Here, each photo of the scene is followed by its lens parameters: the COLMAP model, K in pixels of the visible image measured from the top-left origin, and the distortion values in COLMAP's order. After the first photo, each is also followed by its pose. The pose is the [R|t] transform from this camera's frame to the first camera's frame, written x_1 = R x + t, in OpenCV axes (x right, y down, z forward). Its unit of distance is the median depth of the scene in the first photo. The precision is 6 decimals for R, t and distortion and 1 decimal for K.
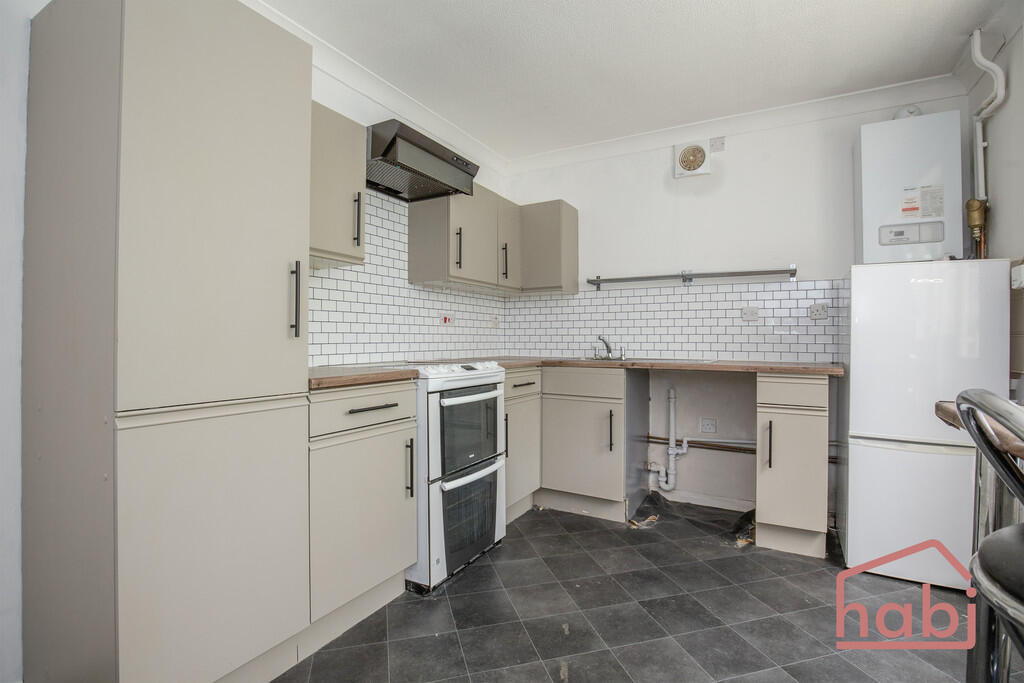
lens RADIAL K [[484.0, 0, 520.8], [0, 484.0, 337.2], [0, 0, 1]] dist [-0.021497, 0.000096]
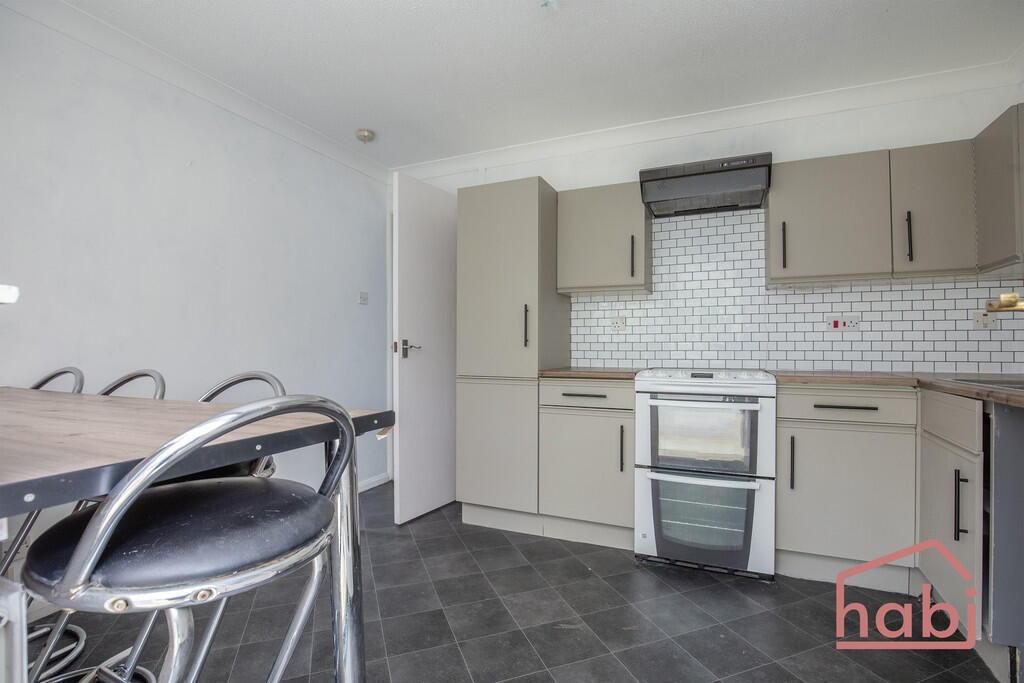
lens RADIAL K [[482.6, 0, 517.4], [0, 482.6, 346.2], [0, 0, 1]] dist [-0.029533, -0.000505]
pose [[0.079382, -0.005761, -0.996828, 0.798585], [0.006123, 0.999967, -0.005292, 0.004499], [0.996825, -0.005684, 0.079414, 0.492889]]
